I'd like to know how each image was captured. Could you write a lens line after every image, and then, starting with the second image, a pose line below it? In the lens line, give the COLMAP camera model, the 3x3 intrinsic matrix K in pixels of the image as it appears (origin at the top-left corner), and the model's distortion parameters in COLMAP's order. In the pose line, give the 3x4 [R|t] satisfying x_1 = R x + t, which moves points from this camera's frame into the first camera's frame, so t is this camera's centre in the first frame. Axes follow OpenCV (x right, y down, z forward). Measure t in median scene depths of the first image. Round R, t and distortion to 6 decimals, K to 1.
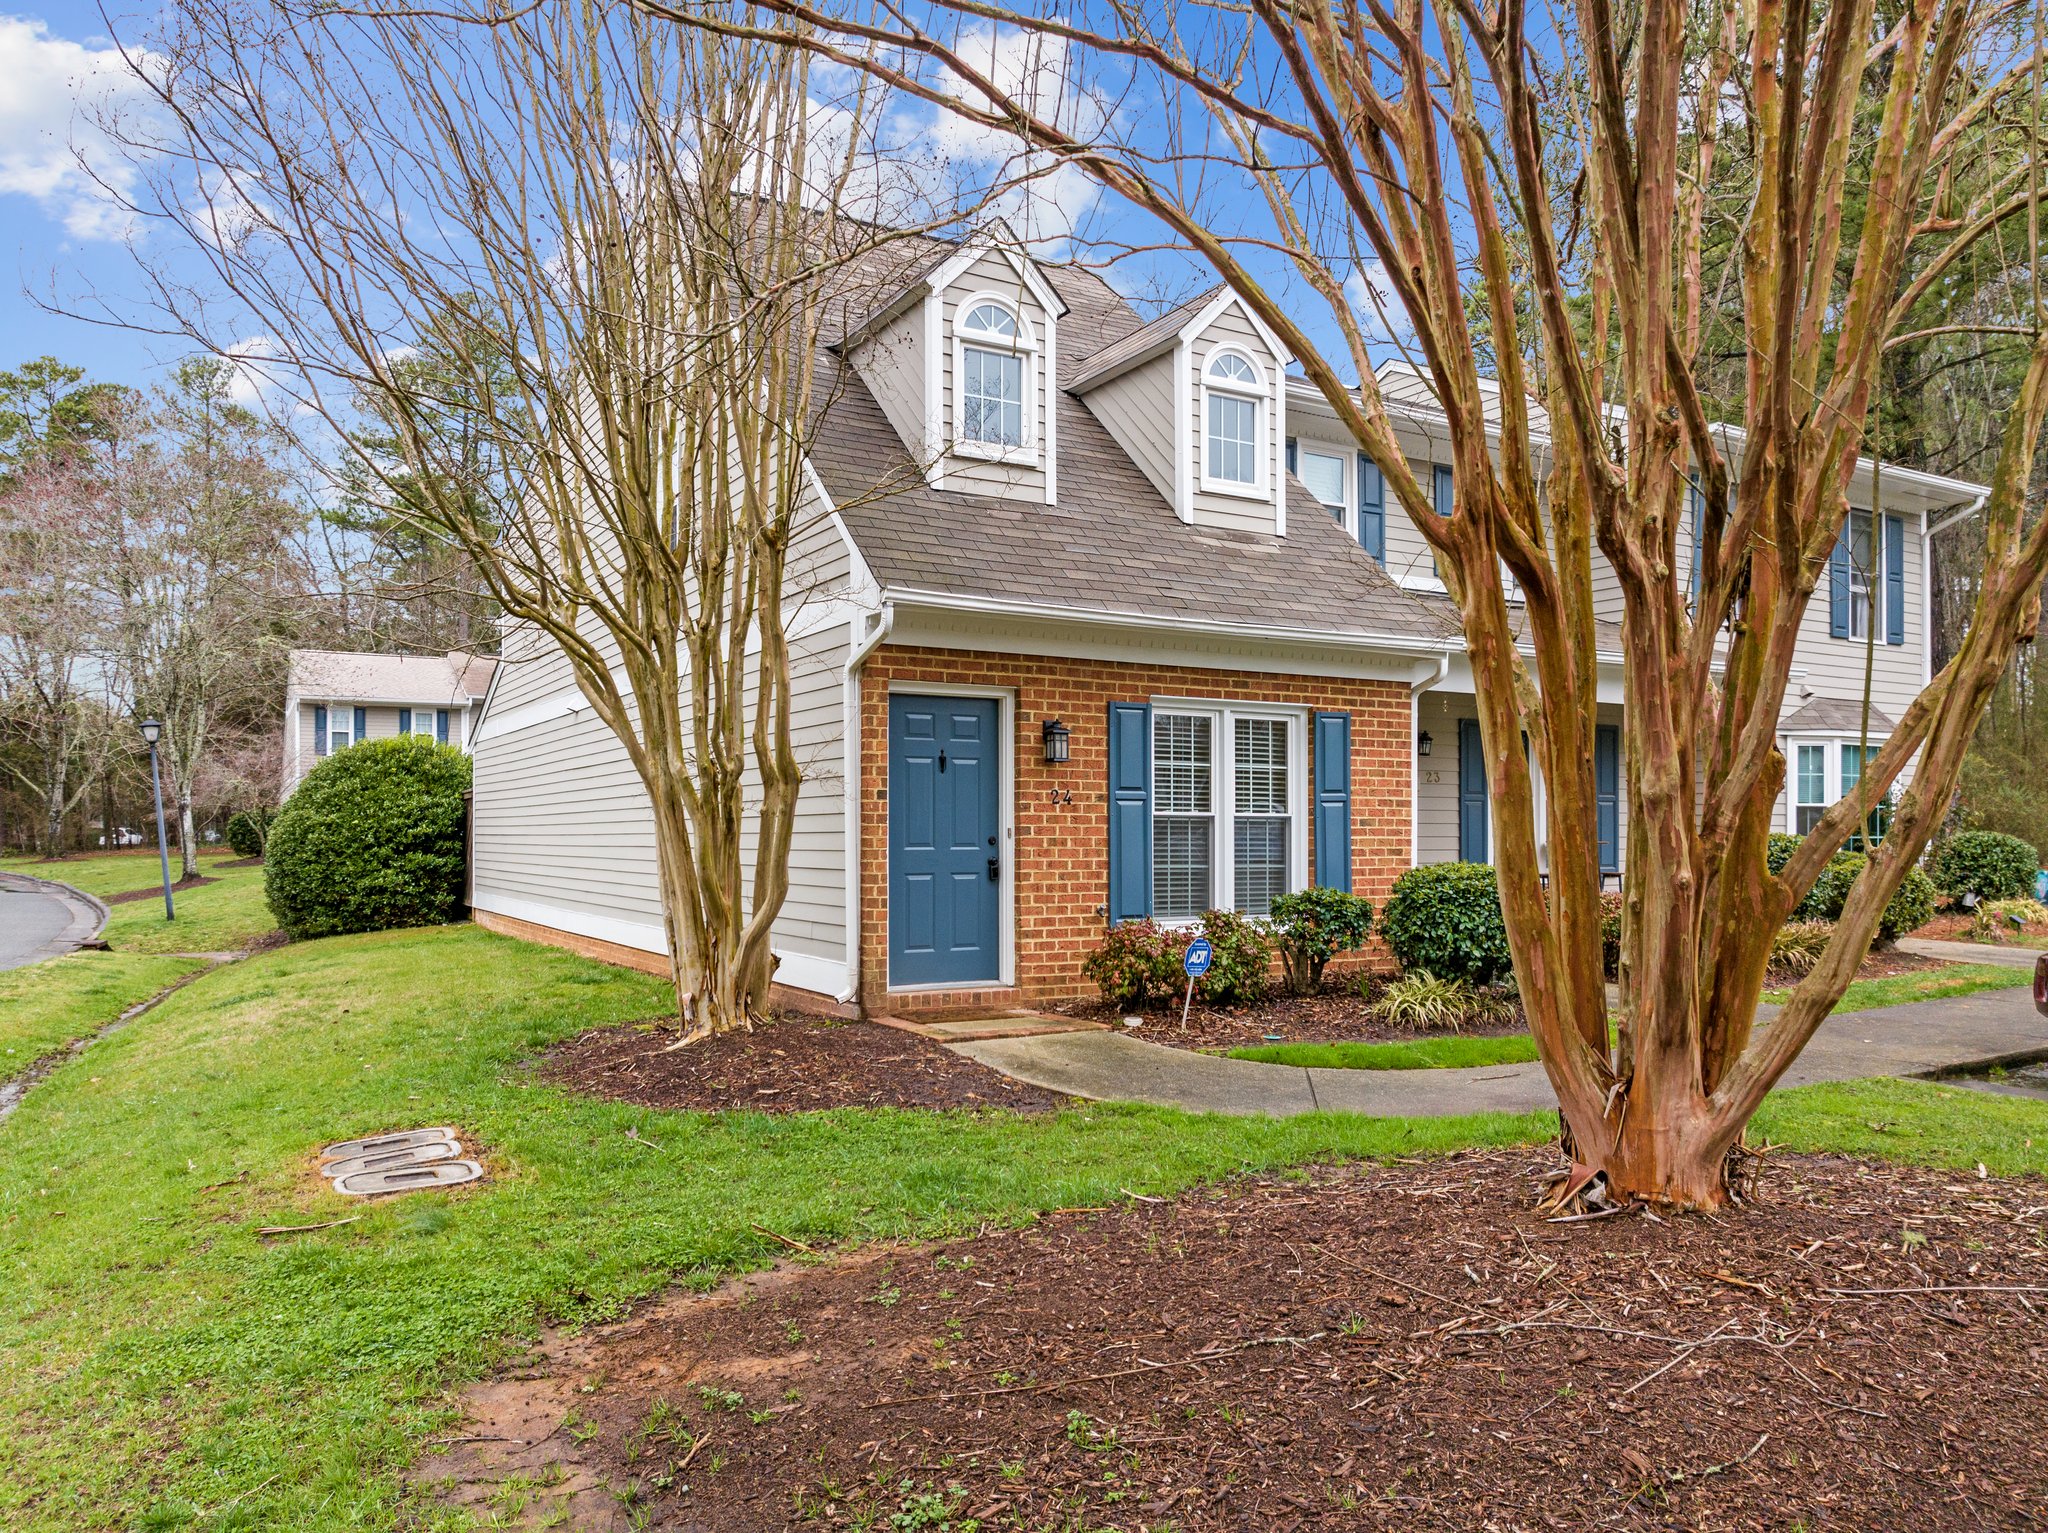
lens RADIAL K [[1458.6, 0, 1026.9], [0, 1458.6, 814.6], [0, 0, 1]] dist [0.005184, 0.000135]
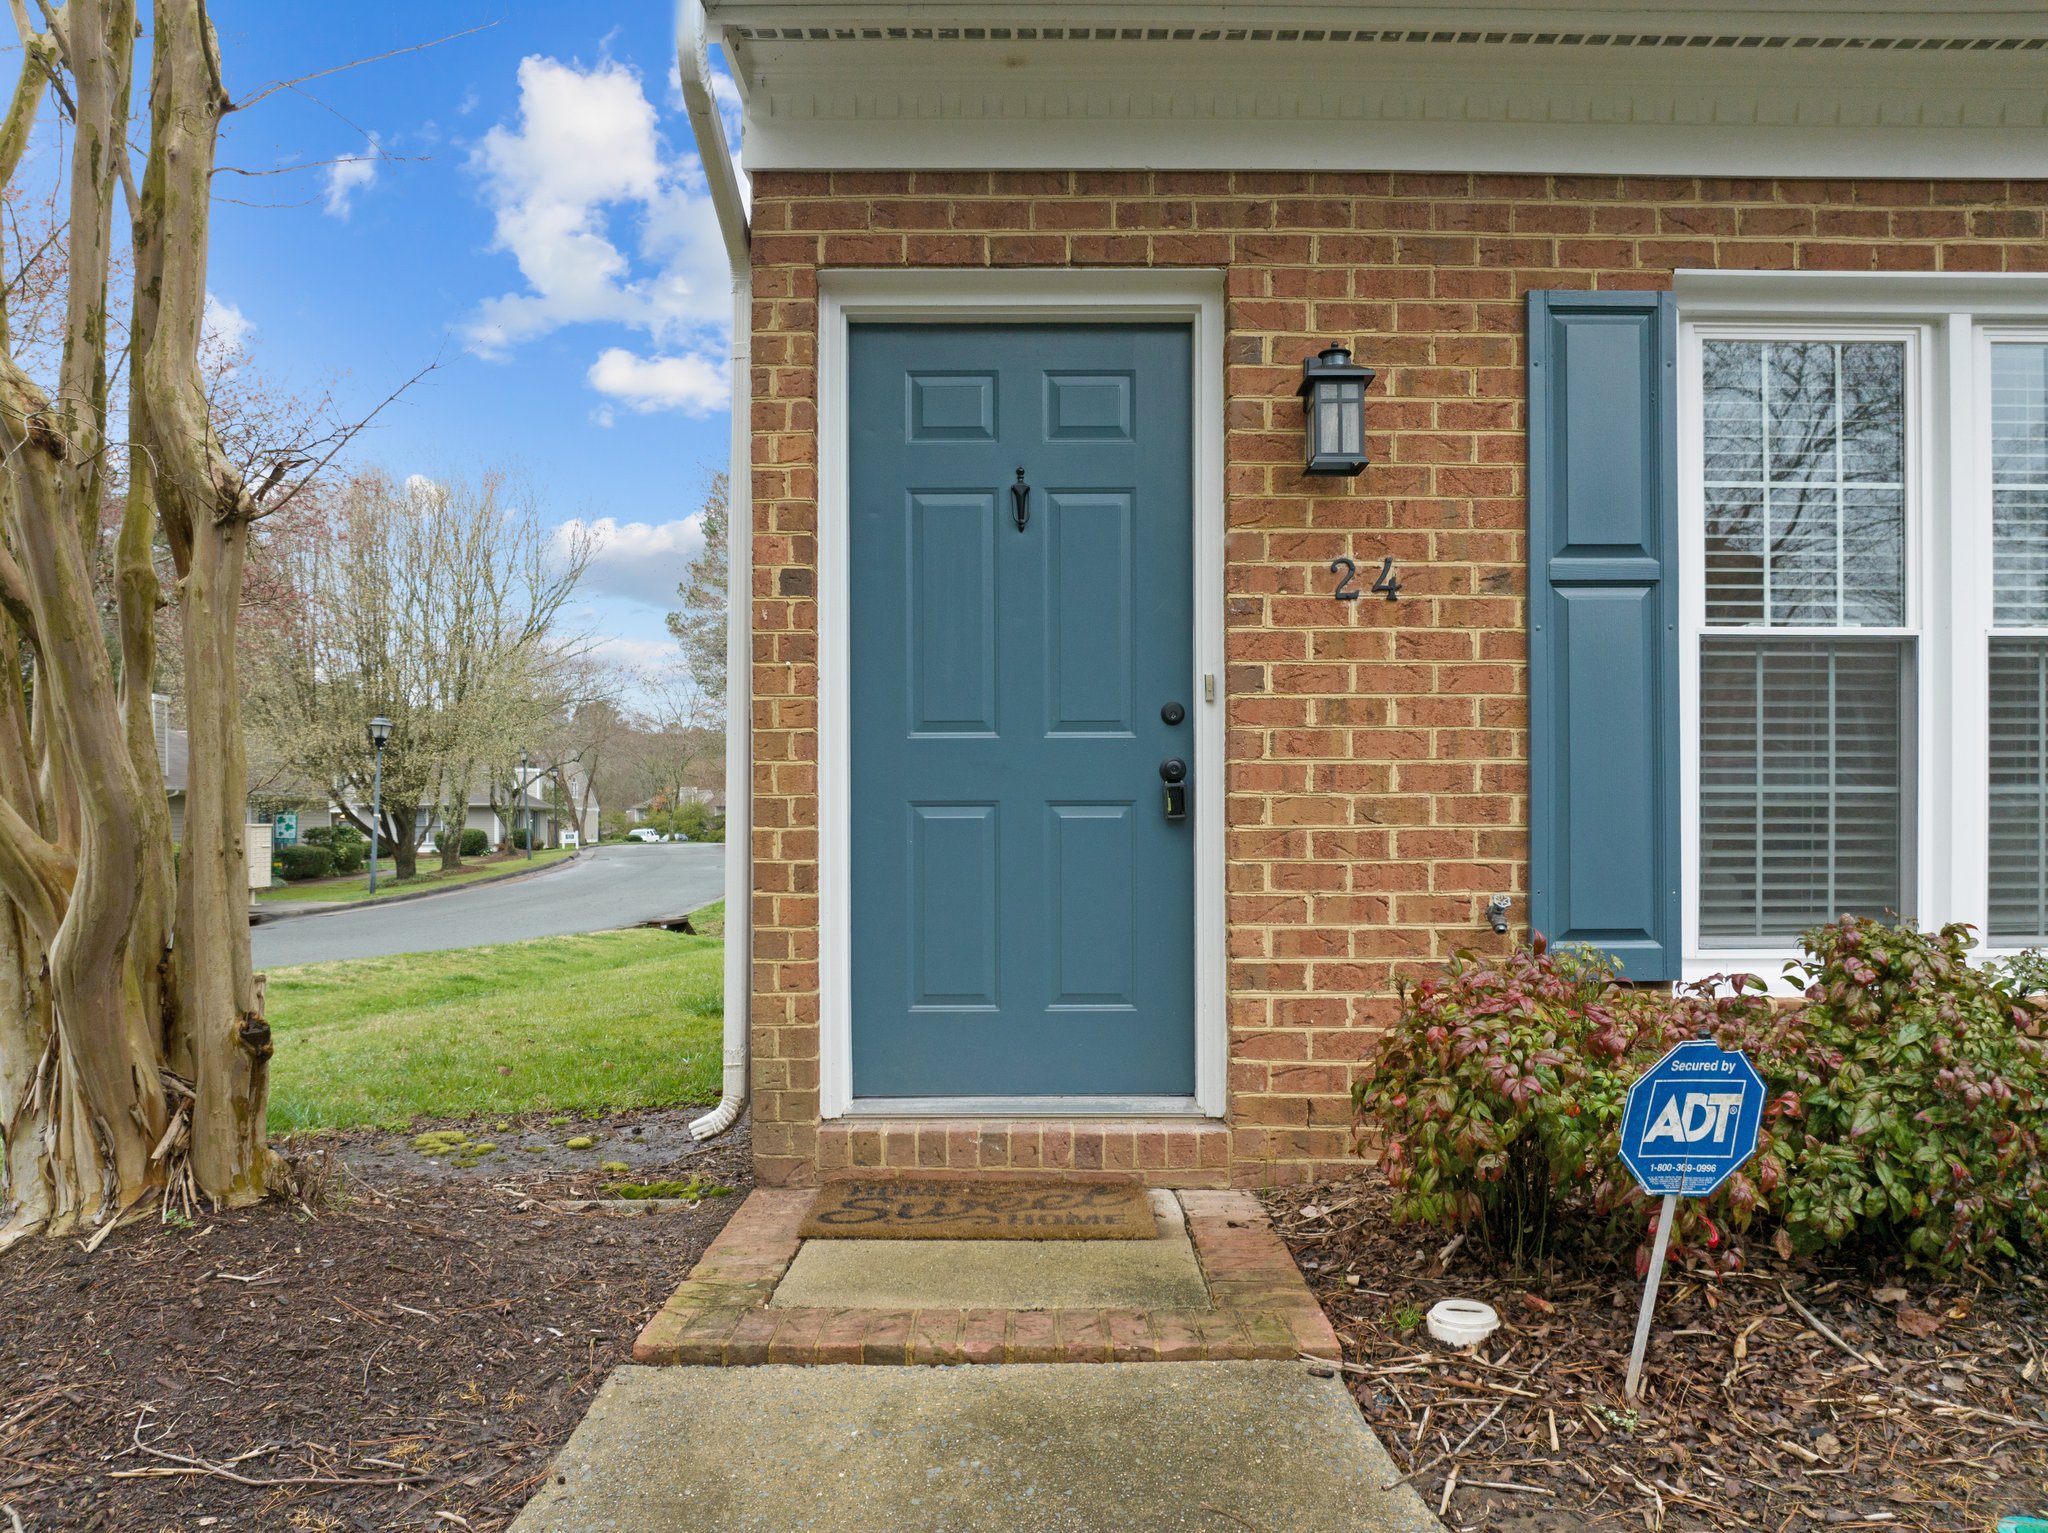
lens RADIAL K [[1482.2, 0, 1034.3], [0, 1482.2, 839.7], [0, 0, 1]] dist [-0.025880, -0.003924]
pose [[0.872052, 0.002851, -0.489405, 0.124763], [0.010871, 0.999623, 0.025194, 0.039031], [0.489292, -0.027291, 0.871693, 0.650274]]
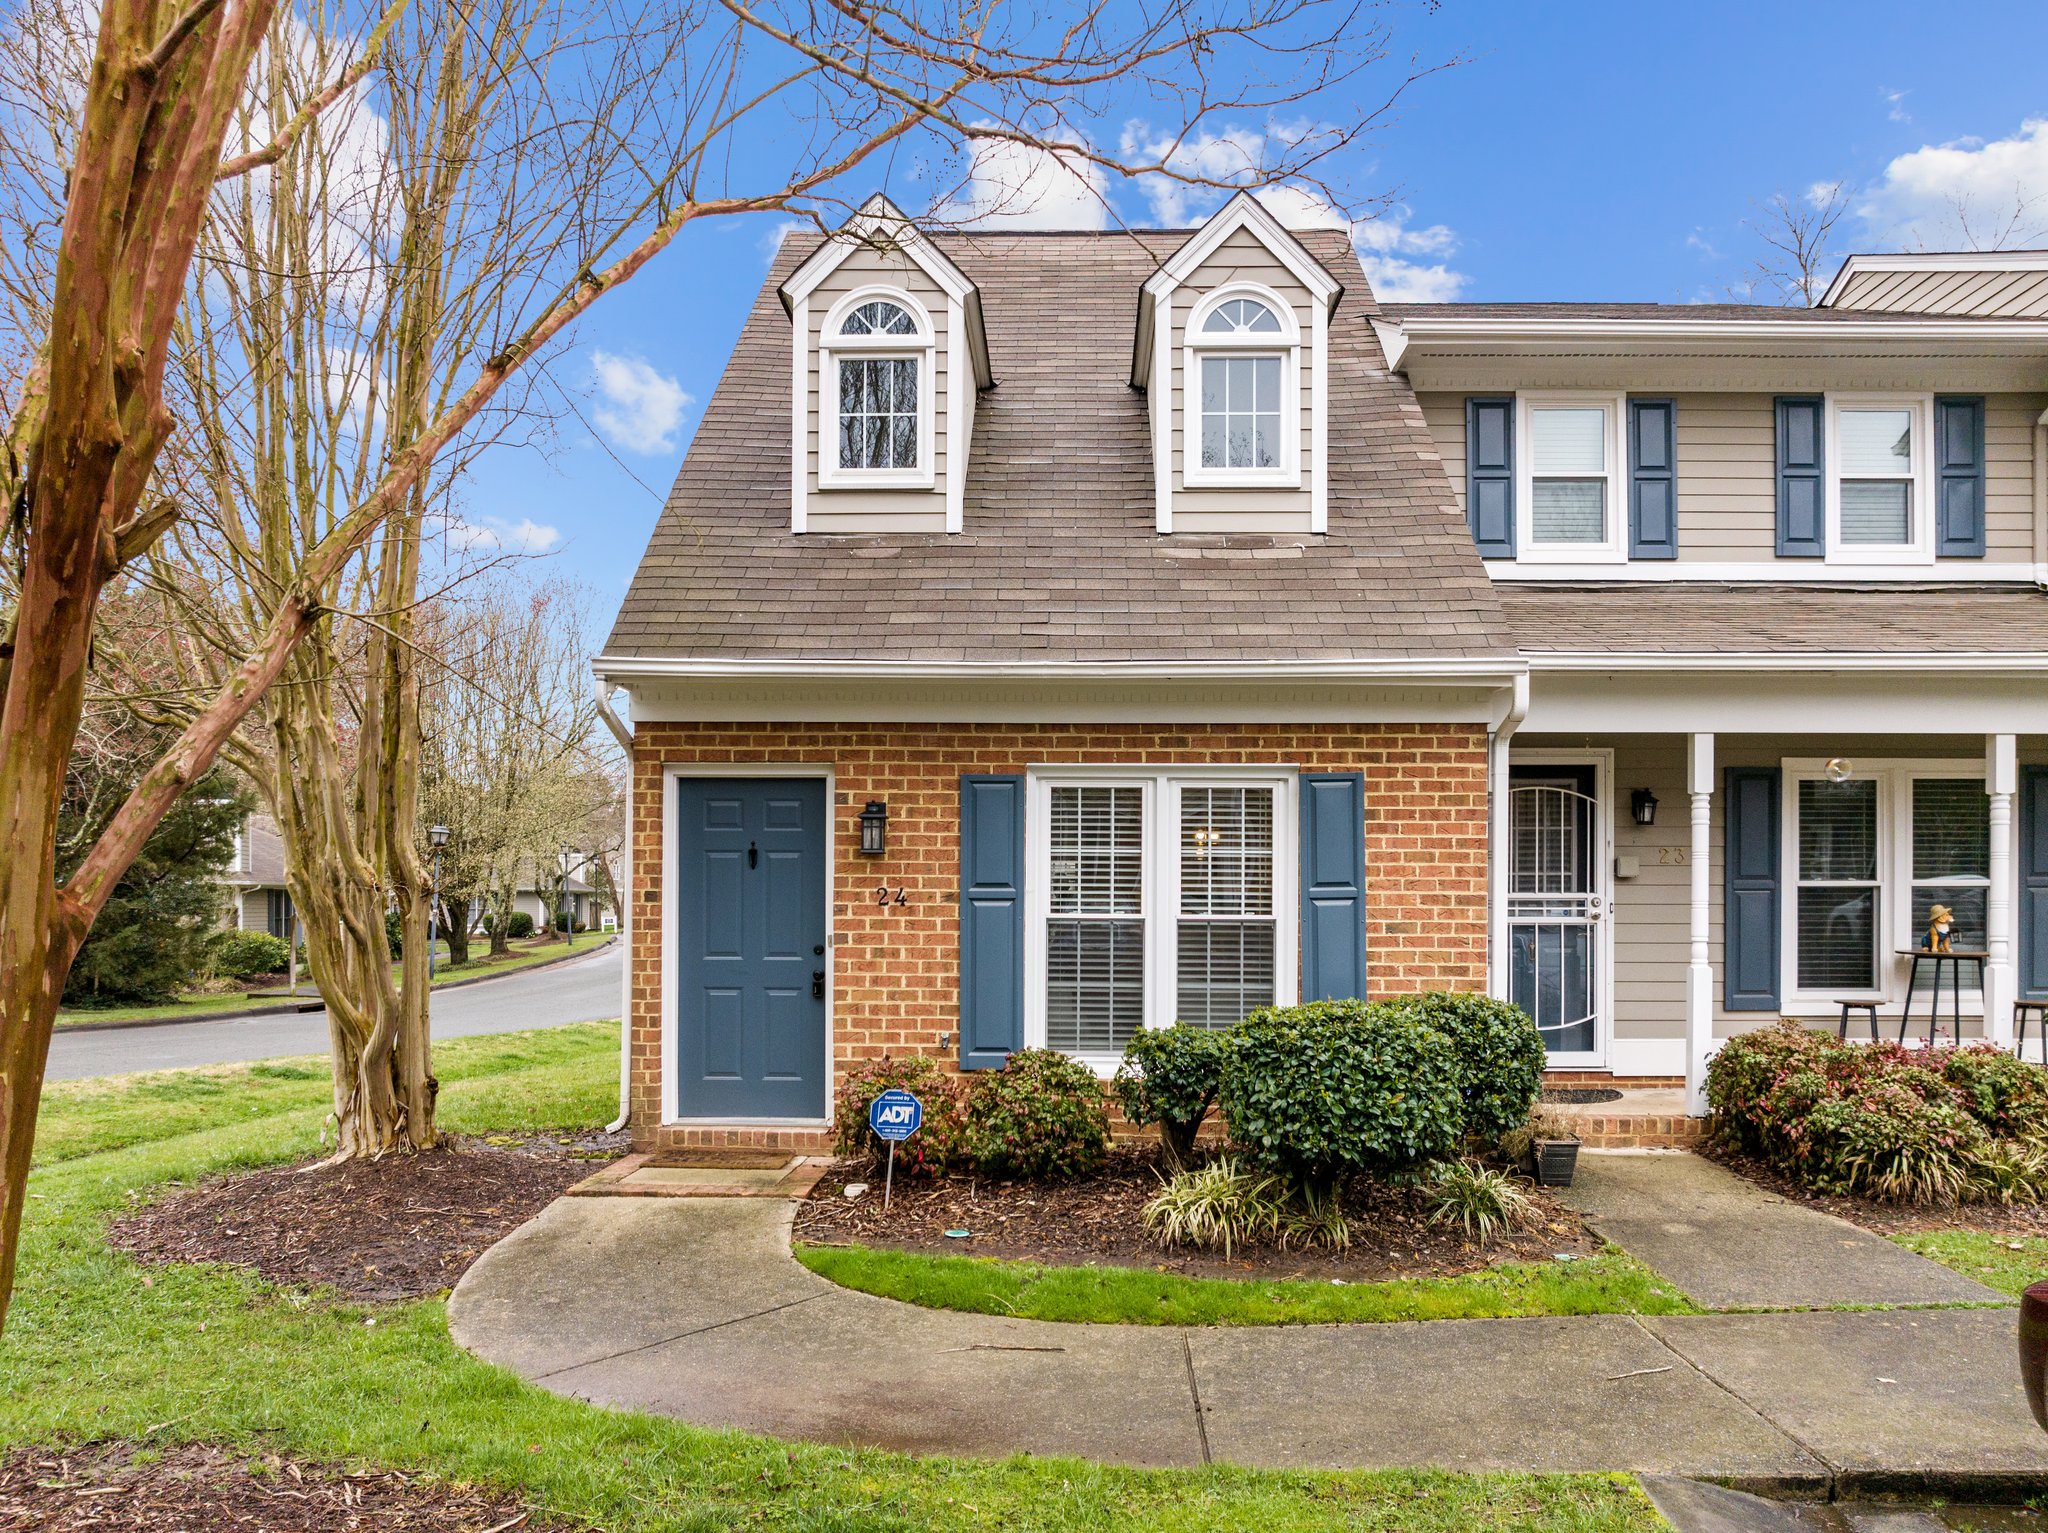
lens RADIAL K [[1494.4, 0, 1028.9], [0, 1494.4, 893.8], [0, 0, 1]] dist [-0.016144, -0.028920]
pose [[0.854846, 0.001031, -0.518881, 0.509798], [0.004569, 0.999944, 0.009513, -0.020980], [0.518861, -0.010503, 0.854794, 0.332313]]
